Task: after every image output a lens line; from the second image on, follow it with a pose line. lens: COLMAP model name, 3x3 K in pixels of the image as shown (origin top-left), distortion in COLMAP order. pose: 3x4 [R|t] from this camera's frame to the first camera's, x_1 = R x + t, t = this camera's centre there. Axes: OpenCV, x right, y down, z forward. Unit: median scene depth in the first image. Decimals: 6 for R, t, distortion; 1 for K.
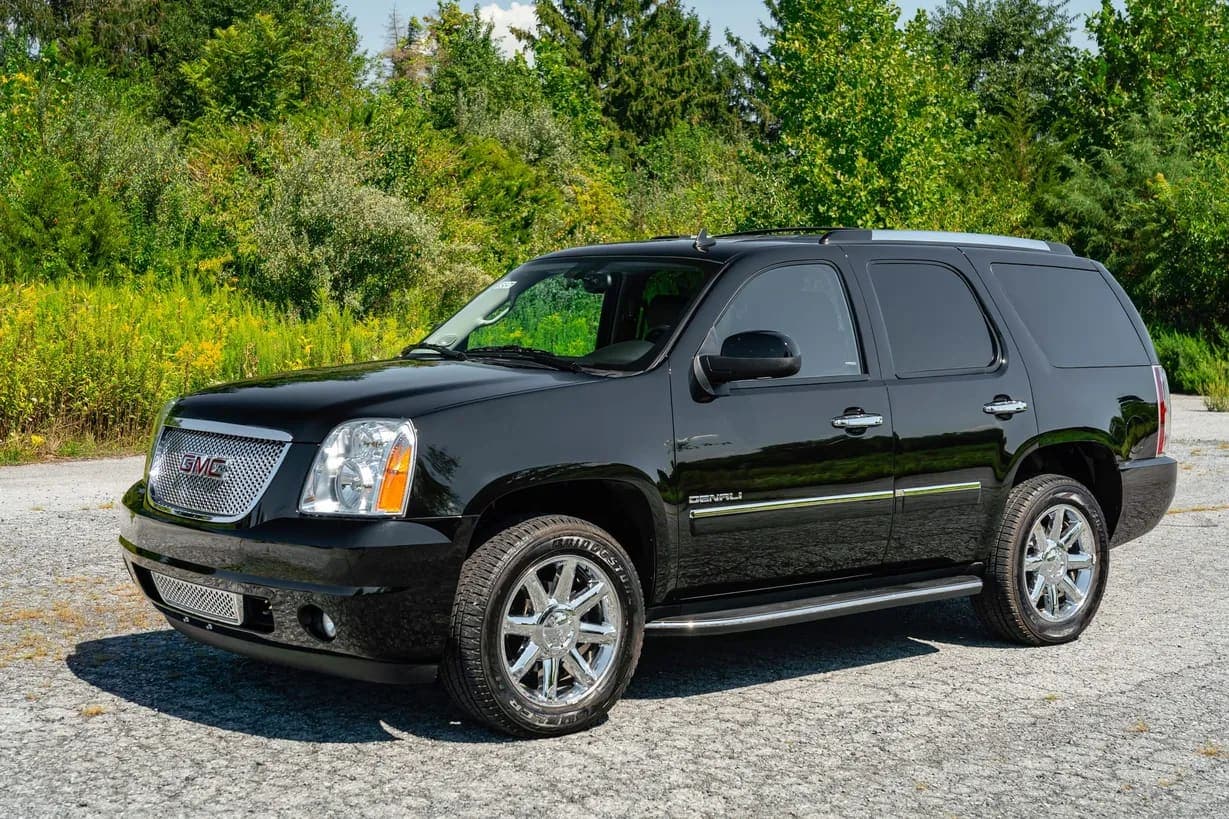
lens RADIAL K [[1742.9, 0, 637.7], [0, 1742.9, 434.7], [0, 0, 1]] dist [0.013122, 0.050992]
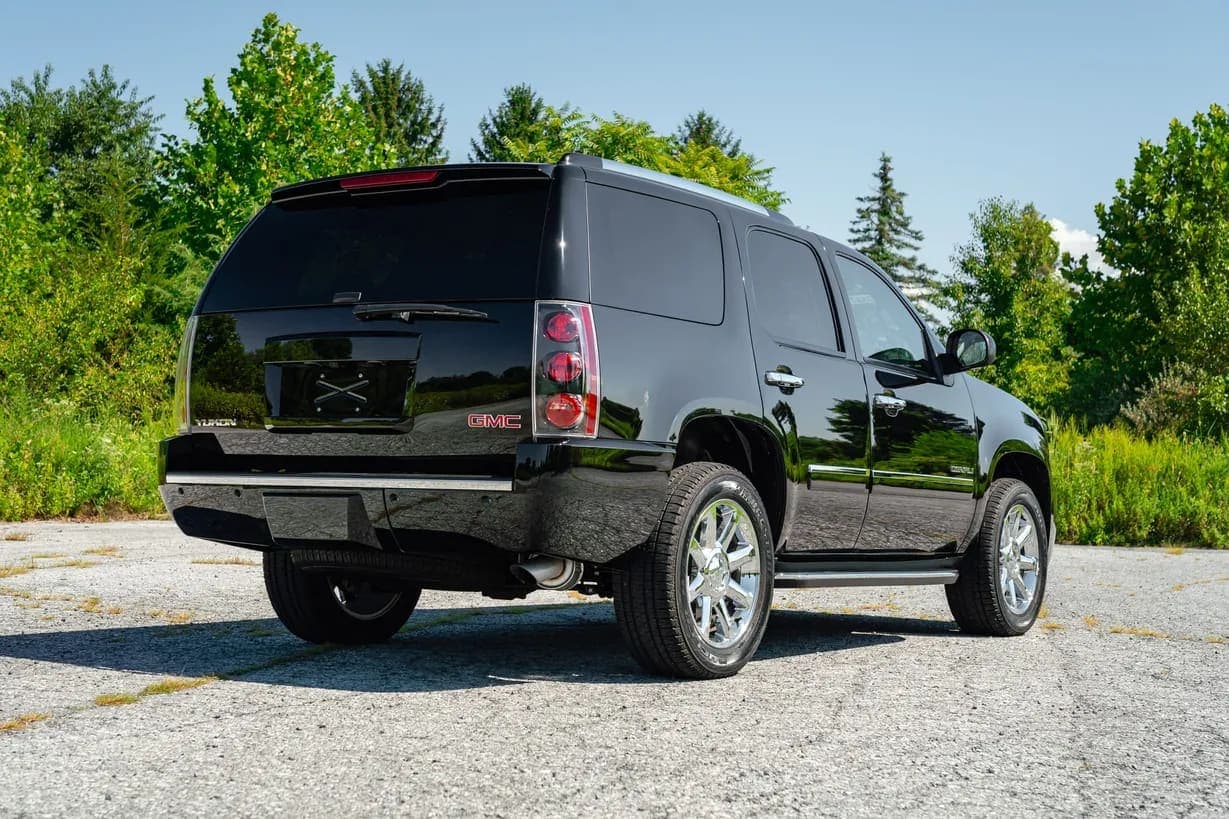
lens RADIAL K [[1839.4, 0, 594.1], [0, 1839.4, 408.2], [0, 0, 1]] dist [0.015349, 0.137575]
pose [[0.879304, 0.023078, 0.475701, -0.003930], [0.024880, 0.995236, -0.094270, 0.010485], [-0.475611, 0.094727, 0.874541, 0.106640]]
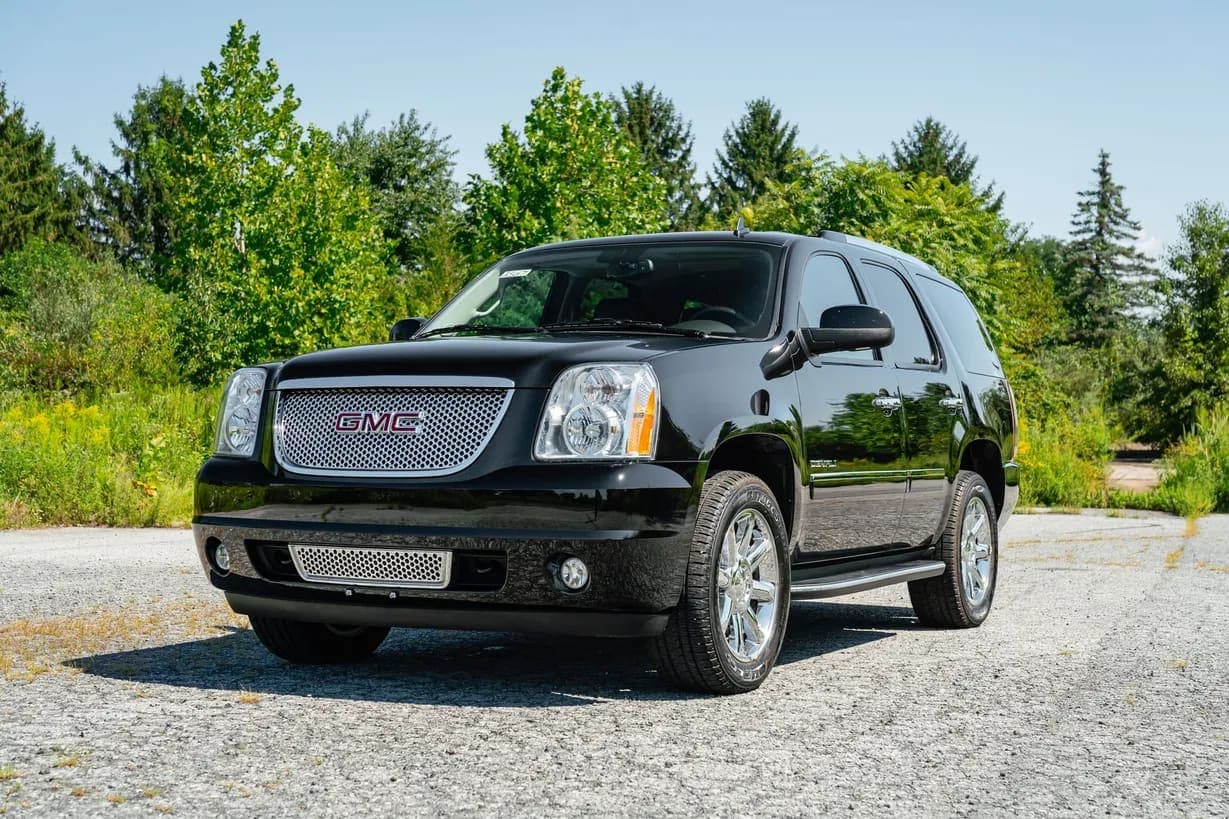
lens RADIAL K [[1742.9, 0, 637.7], [0, 1742.9, 434.7], [0, 0, 1]] dist [0.013122, 0.050992]
pose [[0.925969, -0.001636, 0.377597, -0.063245], [0.031181, 0.996907, -0.072146, 0.012789], [-0.376311, 0.078578, 0.923155, 0.012647]]
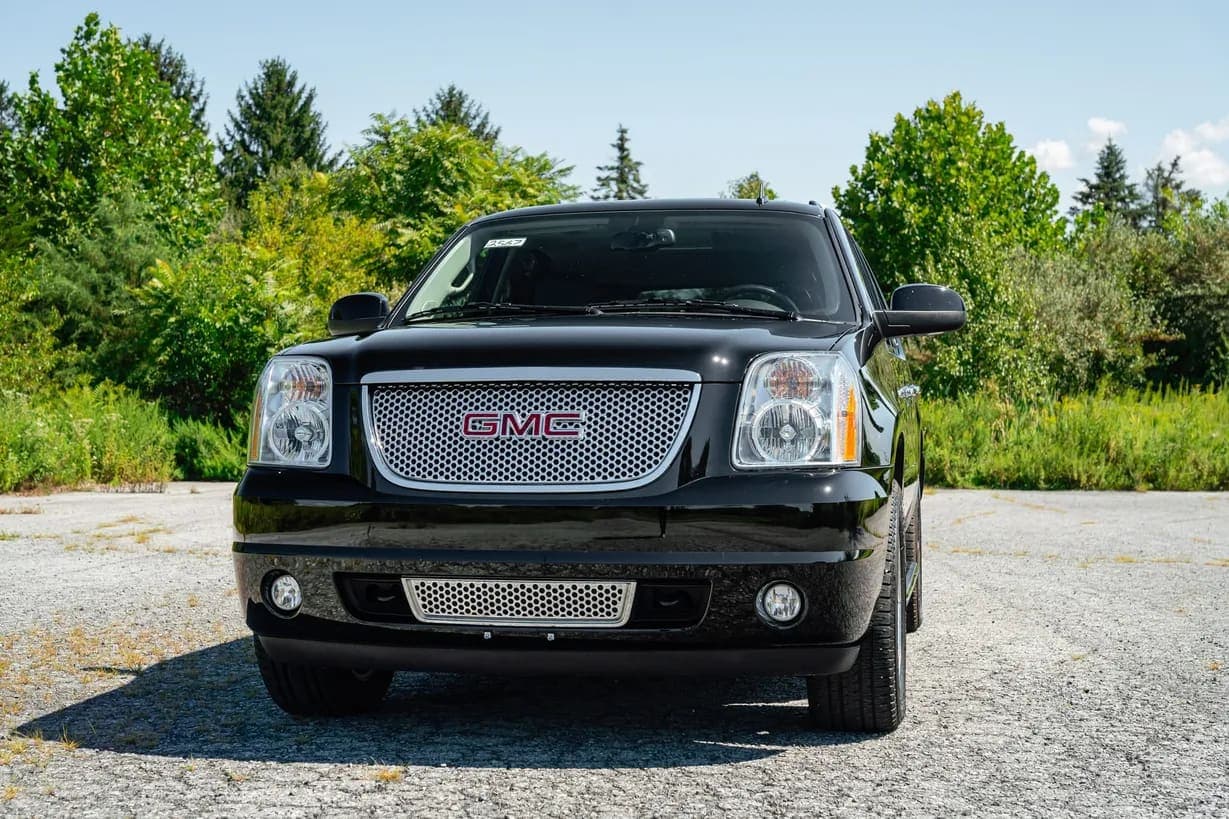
lens RADIAL K [[1787.3, 0, 601.6], [0, 1787.3, 438.6], [0, 0, 1]] dist [0.033843, -0.001933]
pose [[0.795618, -0.018248, 0.605524, -0.093290], [0.056799, 0.997390, -0.044573, 0.007928], [-0.603131, 0.069856, 0.794578, 0.050148]]
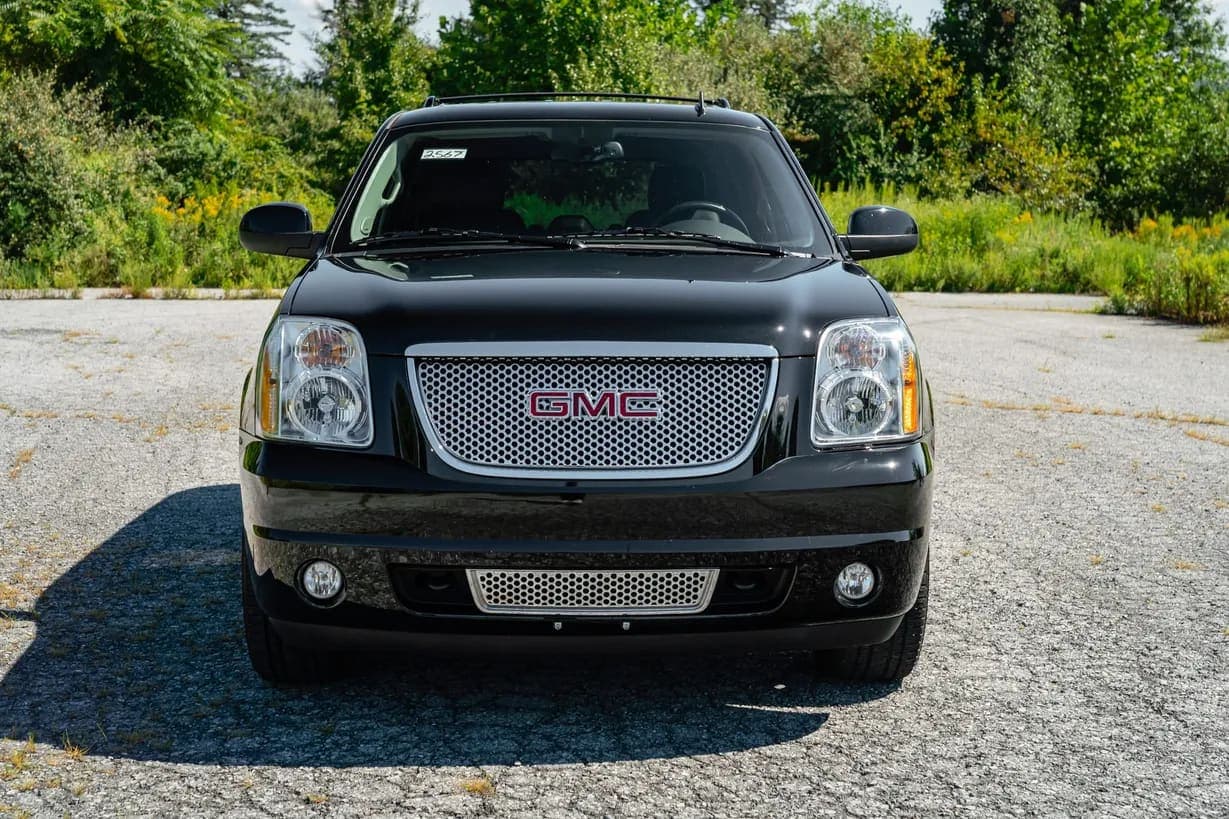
lens RADIAL K [[1773.3, 0, 591.6], [0, 1773.3, 428.7], [0, 0, 1]] dist [-0.001630, 0.104128]
pose [[0.647288, -0.107579, 0.754616, -0.107681], [0.062184, 0.994143, 0.088386, -0.005301], [-0.759704, -0.010286, 0.650187, 0.073042]]
